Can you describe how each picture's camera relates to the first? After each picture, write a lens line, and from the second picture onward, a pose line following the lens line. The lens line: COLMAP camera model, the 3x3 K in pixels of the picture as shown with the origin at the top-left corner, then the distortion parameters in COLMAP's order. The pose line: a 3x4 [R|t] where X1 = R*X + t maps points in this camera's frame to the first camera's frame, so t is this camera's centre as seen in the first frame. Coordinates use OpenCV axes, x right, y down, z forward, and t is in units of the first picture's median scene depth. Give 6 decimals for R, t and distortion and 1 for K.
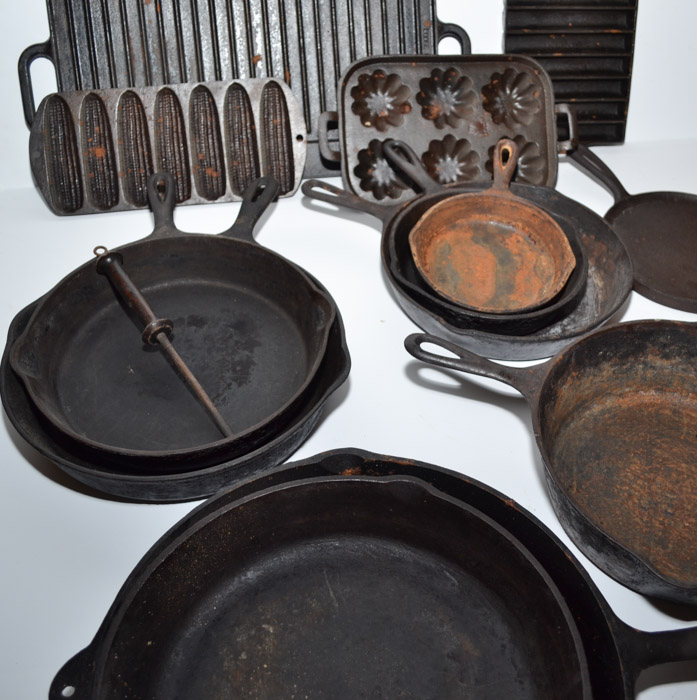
lens RADIAL K [[823.0, 0, 391.7], [0, 823.0, 365.0], [0, 0, 1]] dist [-0.081712, 0.000000]
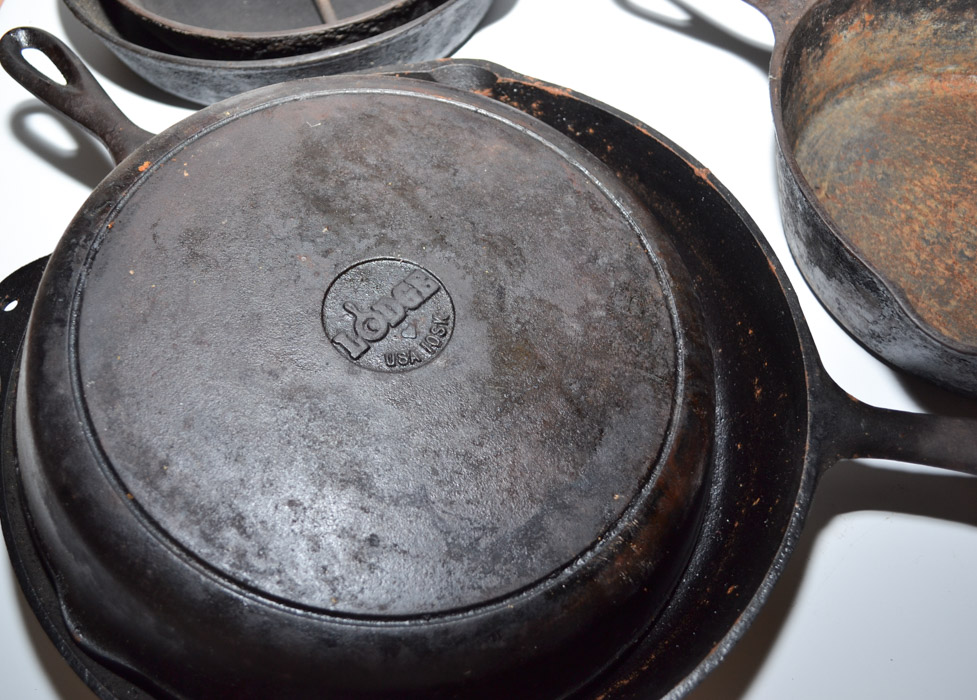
lens RADIAL K [[893.2, 0, 452.5], [0, 893.2, 363.0], [0, 0, 1]] dist [-0.086659, 0.013068]
pose [[0.955163, 0.204904, -0.213725, 0.103666], [-0.142170, 0.950590, 0.275982, 0.111956], [0.259715, -0.233222, 0.937099, 0.212718]]
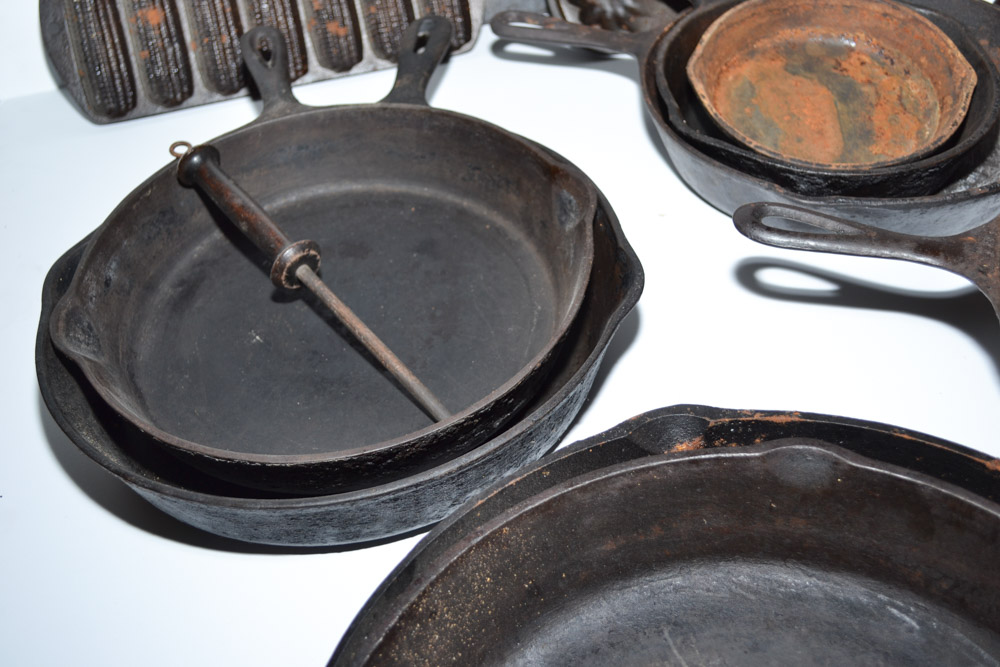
lens RADIAL K [[1166.1, 0, 501.6], [0, 1166.1, 342.1], [0, 0, 1]] dist [-0.048053, 0.000000]
pose [[0.991666, -0.119890, -0.047176, -0.100902], [0.117790, 0.992017, -0.045025, 0.063886], [0.052197, 0.039092, 0.997871, 0.168746]]
